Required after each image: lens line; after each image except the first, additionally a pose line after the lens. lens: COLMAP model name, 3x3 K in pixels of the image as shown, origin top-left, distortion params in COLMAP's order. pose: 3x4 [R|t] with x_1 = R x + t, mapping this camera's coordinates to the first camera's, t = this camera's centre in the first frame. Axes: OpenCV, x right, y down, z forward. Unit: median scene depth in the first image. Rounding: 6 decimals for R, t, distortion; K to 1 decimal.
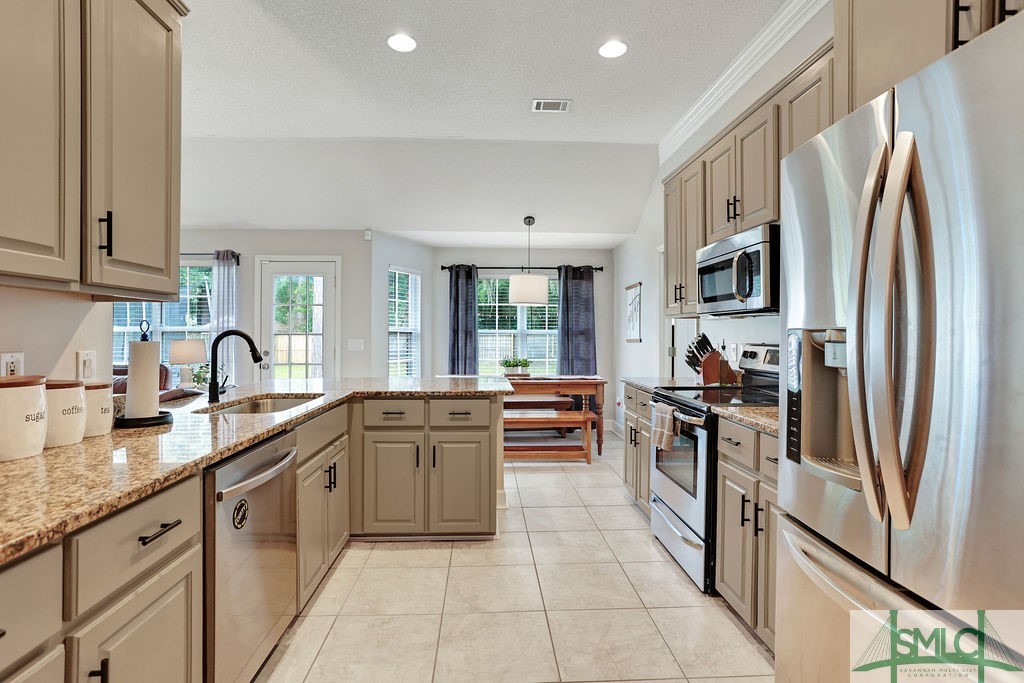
lens RADIAL K [[504.9, 0, 518.8], [0, 504.9, 338.7], [0, 0, 1]] dist [-0.030566, 0.013136]
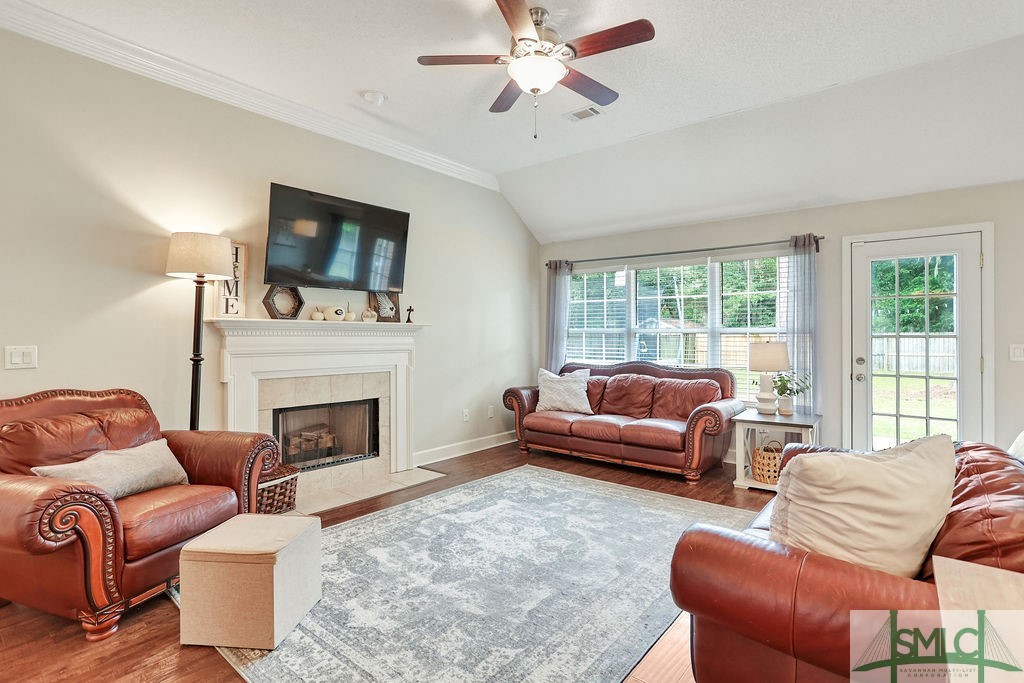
lens RADIAL K [[504.9, 0, 501.9], [0, 504.9, 327.6], [0, 0, 1]] dist [-0.030566, 0.013136]
pose [[0.733047, -0.011010, -0.680088, -0.324110], [-0.005816, 0.999731, -0.022454, -0.000980], [0.680153, 0.020415, 0.732786, 0.041744]]
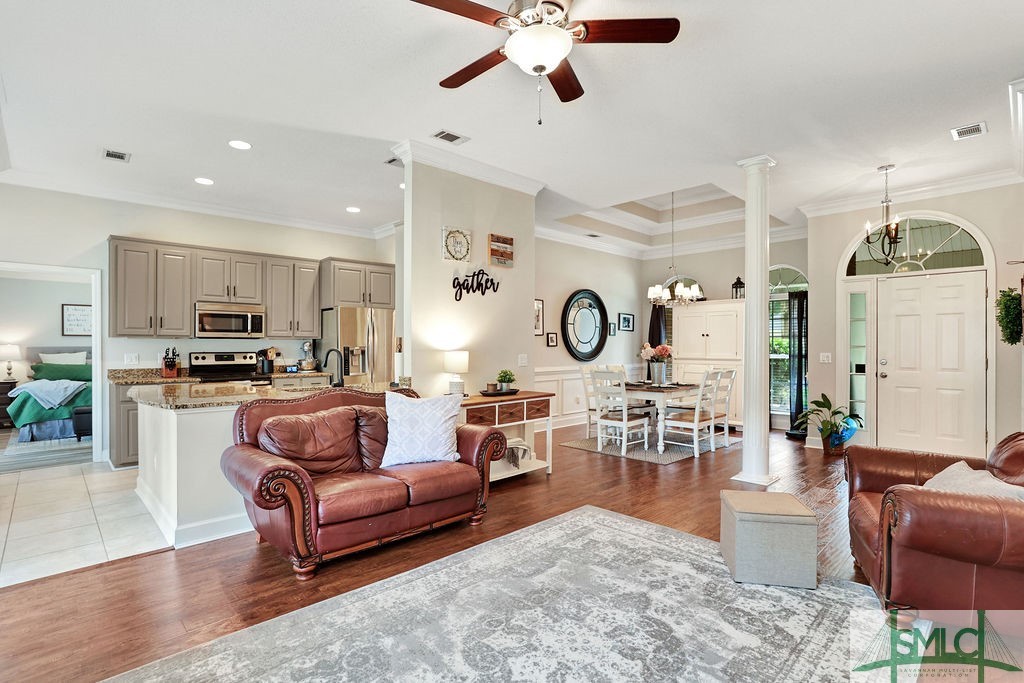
lens RADIAL K [[504.9, 0, 506.0], [0, 504.9, 351.3], [0, 0, 1]] dist [-0.030566, 0.013136]
pose [[-0.657372, -0.011989, 0.753471, -0.872665], [0.004302, 0.999797, 0.019662, -0.012900], [-0.753554, 0.016167, -0.657187, 0.656140]]
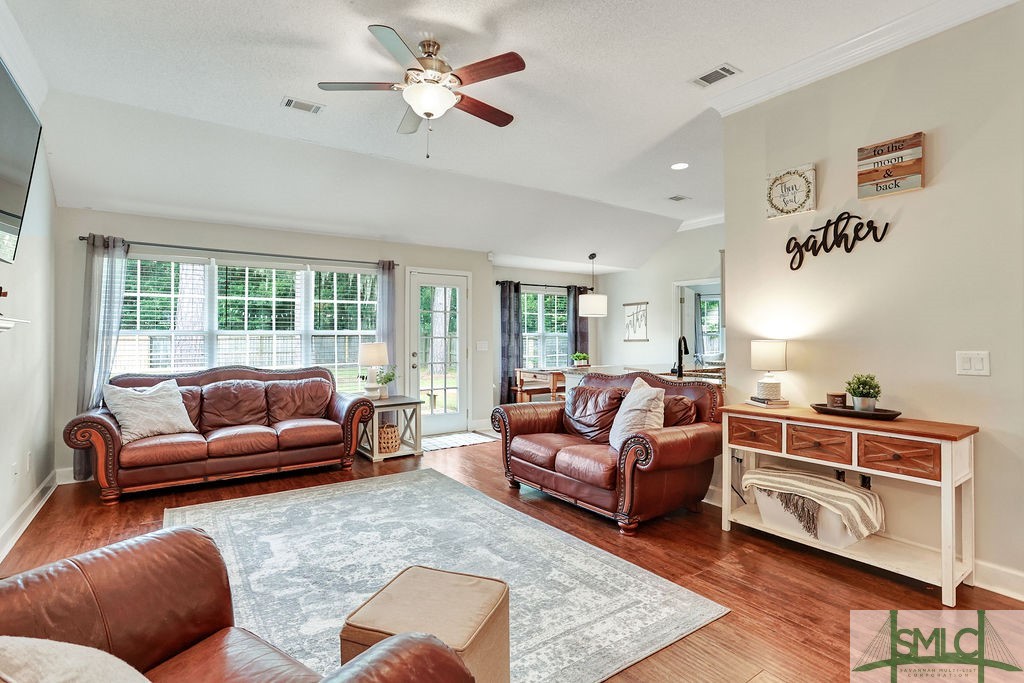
lens RADIAL K [[504.9, 0, 505.0], [0, 504.9, 328.1], [0, 0, 1]] dist [-0.030566, 0.013136]
pose [[0.850824, 0.004241, 0.525434, -0.793428], [0.007486, 0.999768, -0.020191, -0.004320], [-0.525398, 0.021113, 0.850595, -0.064552]]
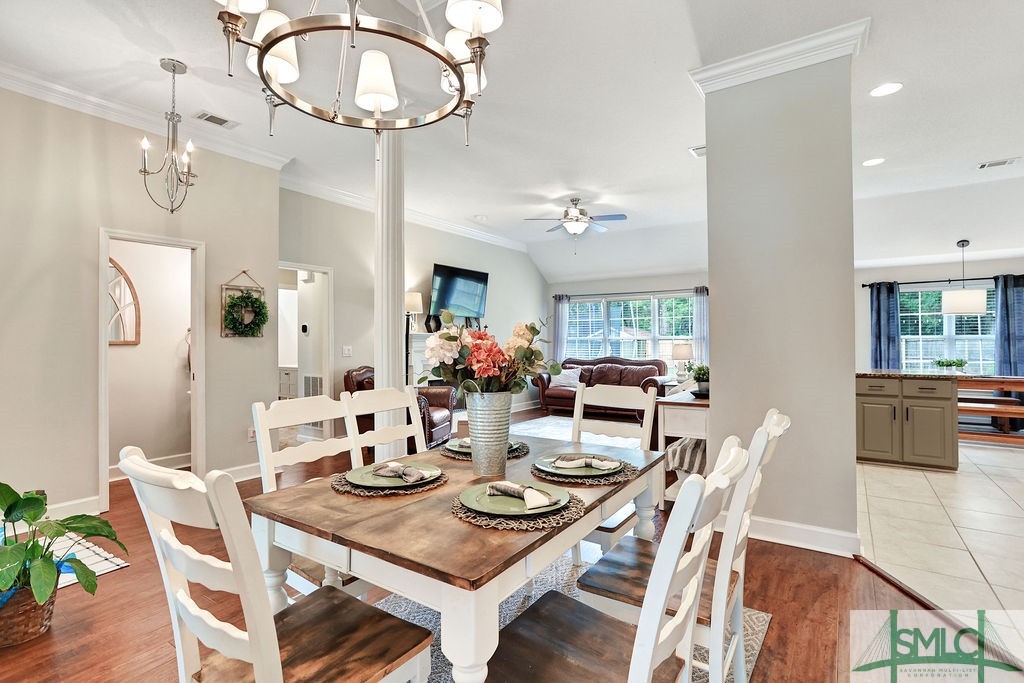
lens RADIAL K [[504.9, 0, 492.9], [0, 504.9, 335.8], [0, 0, 1]] dist [-0.030566, 0.013136]
pose [[0.777998, -0.012699, -0.628138, -0.093441], [-0.000943, 0.999771, -0.021380, 0.008158], [0.628266, 0.017226, 0.777808, -0.511333]]
